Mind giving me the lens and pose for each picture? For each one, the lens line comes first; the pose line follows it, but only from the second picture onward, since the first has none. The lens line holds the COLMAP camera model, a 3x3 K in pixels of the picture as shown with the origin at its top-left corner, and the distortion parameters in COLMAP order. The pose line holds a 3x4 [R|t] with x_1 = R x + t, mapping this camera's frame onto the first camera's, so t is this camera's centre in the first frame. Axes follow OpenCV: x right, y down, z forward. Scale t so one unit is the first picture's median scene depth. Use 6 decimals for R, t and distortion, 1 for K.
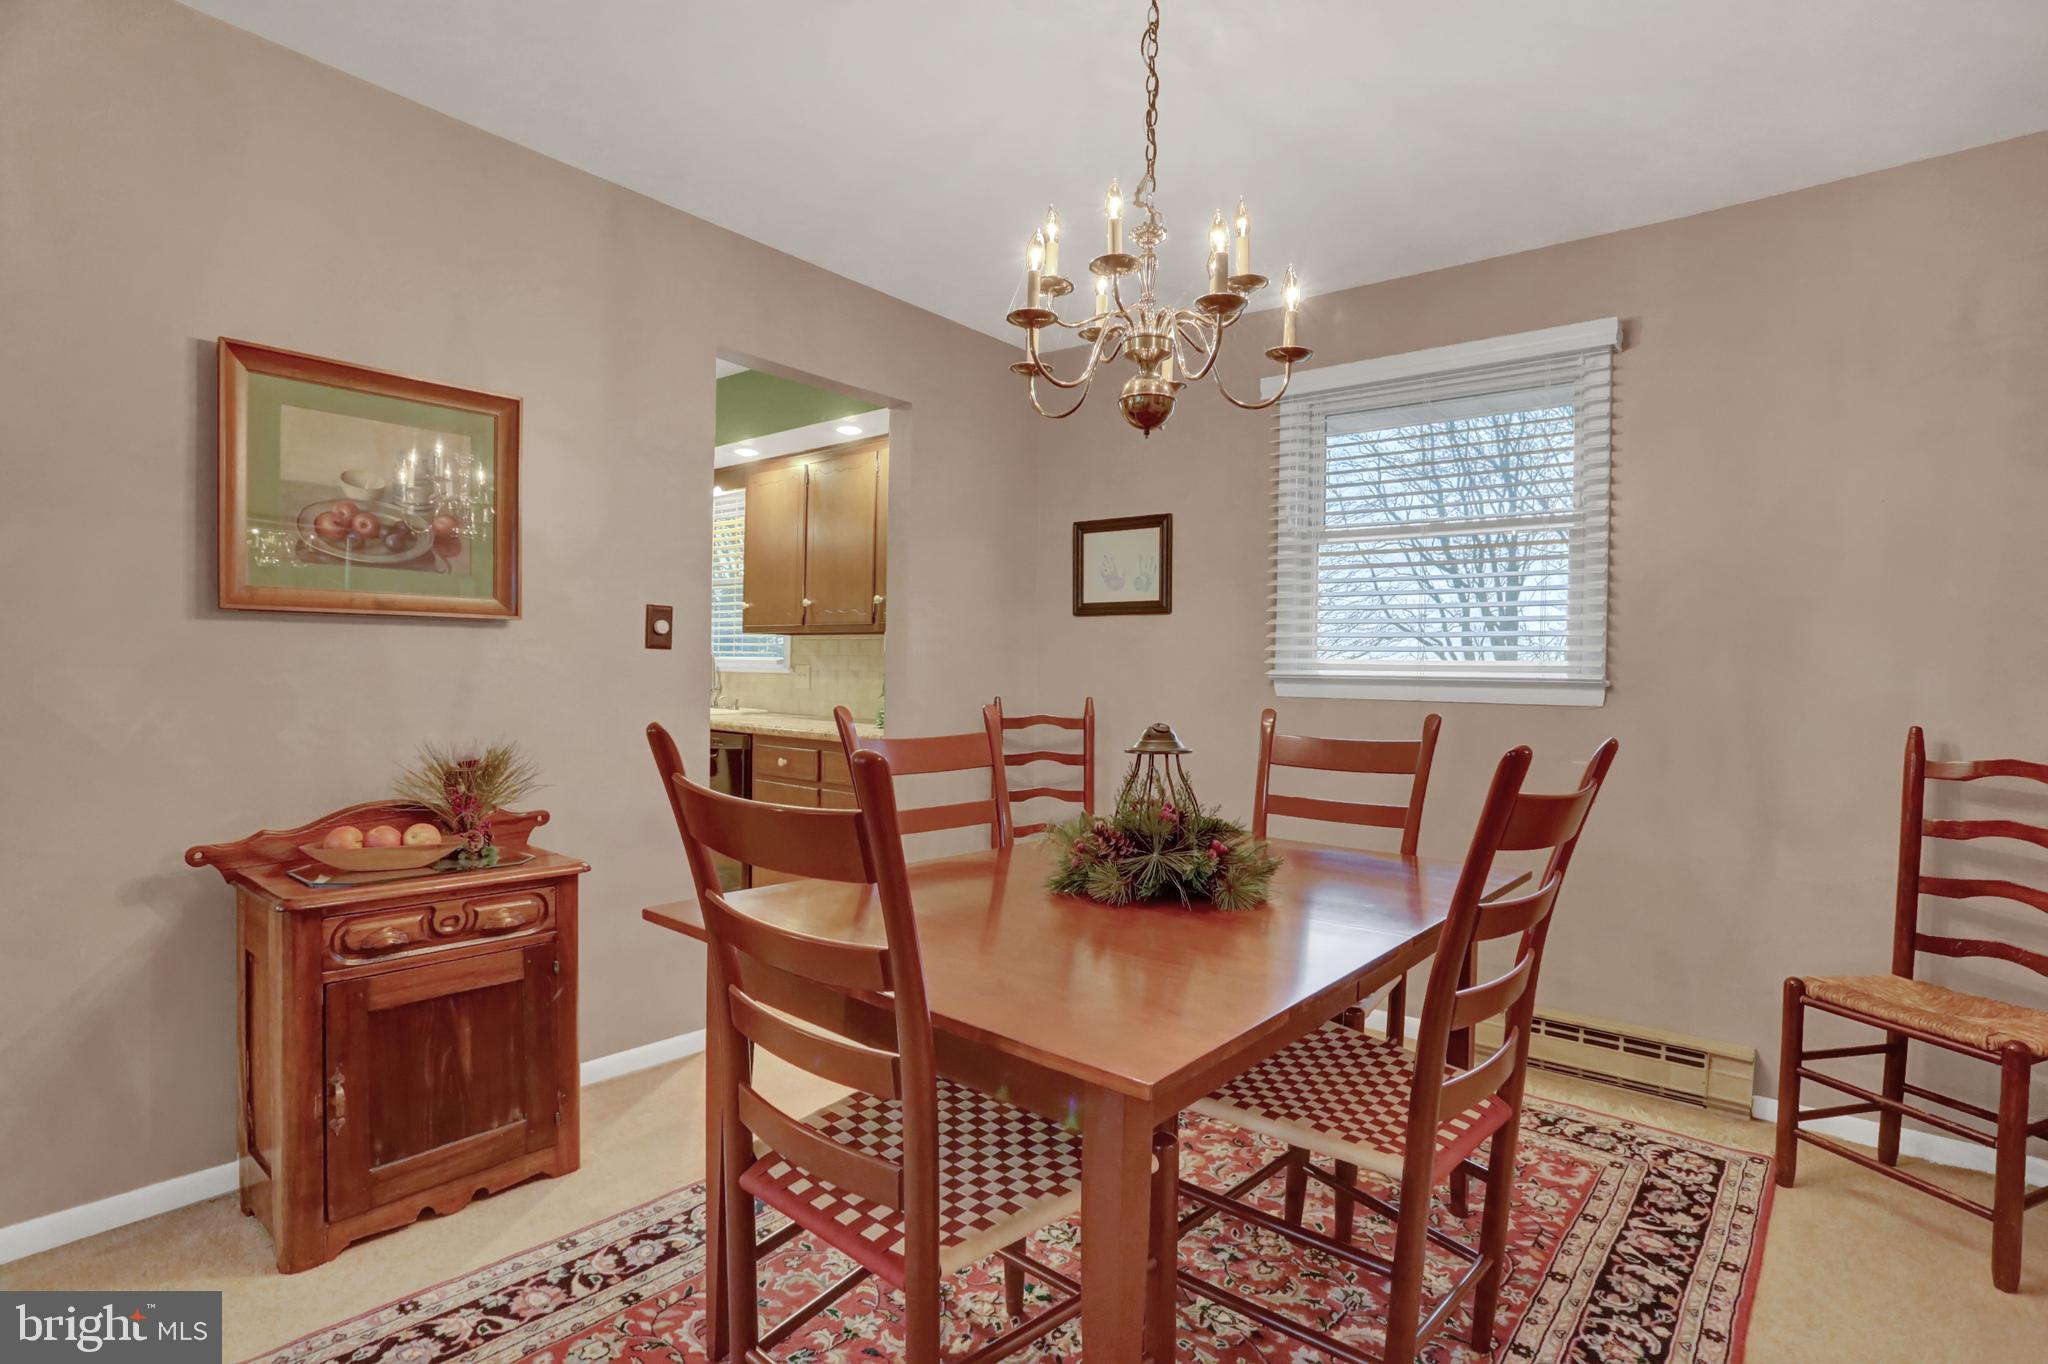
lens RADIAL K [[998.2, 0, 1051.1], [0, 998.2, 683.2], [0, 0, 1]] dist [-0.070877, 0.031328]
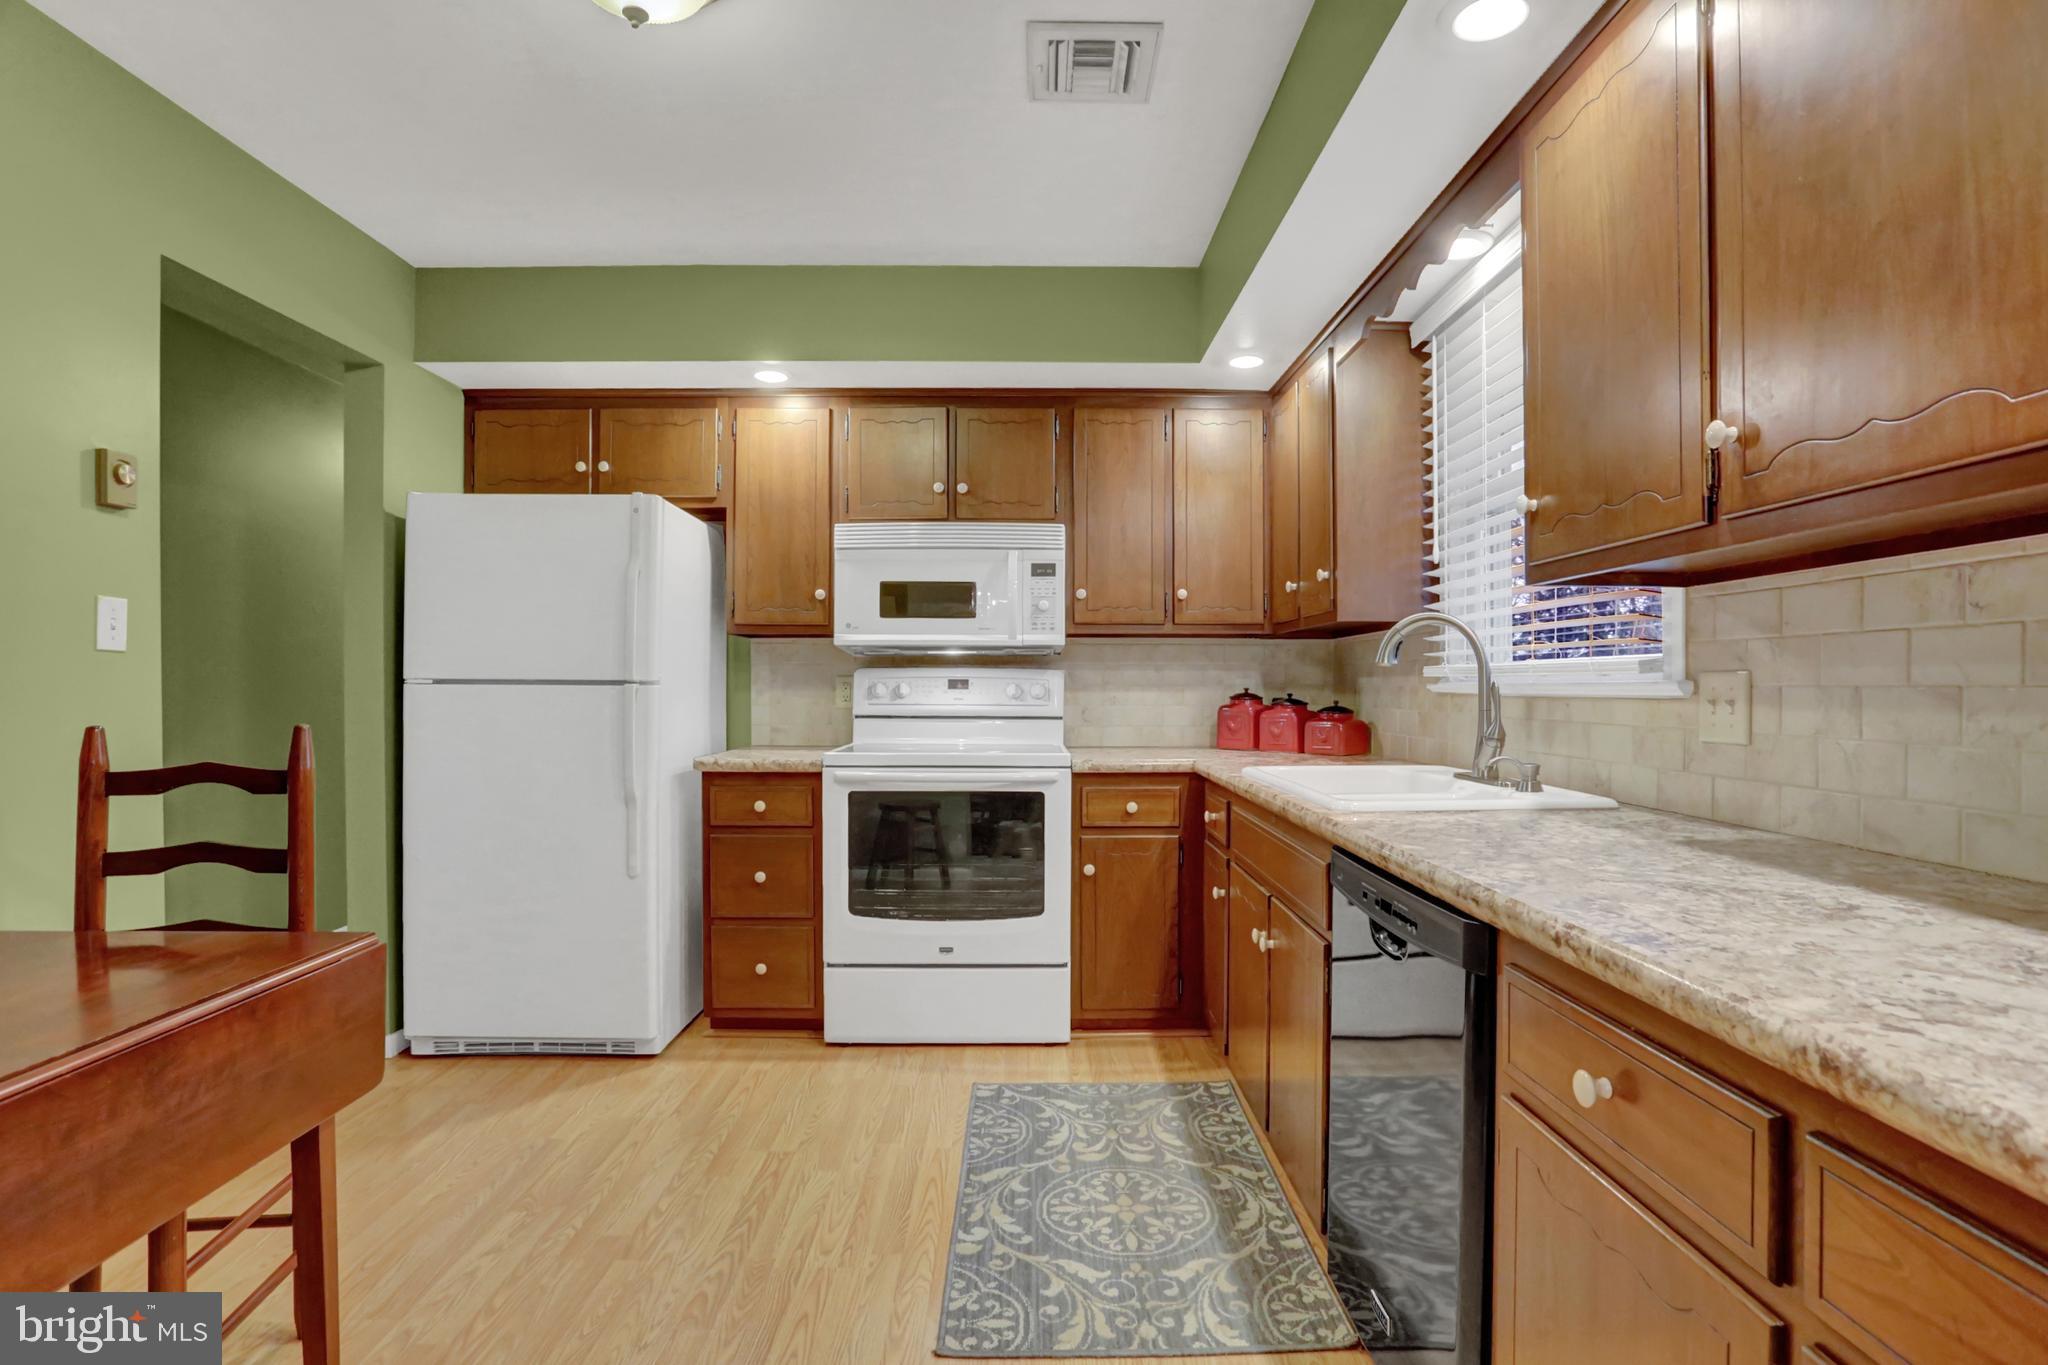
lens RADIAL K [[1000.7, 0, 1039.3], [0, 1000.7, 691.1], [0, 0, 1]] dist [-0.051391, 0.032299]
pose [[0.637208, -0.011387, -0.770608, -0.145503], [0.000654, 0.999898, -0.014234, -0.007107], [0.770692, 0.008566, 0.637151, 0.628054]]
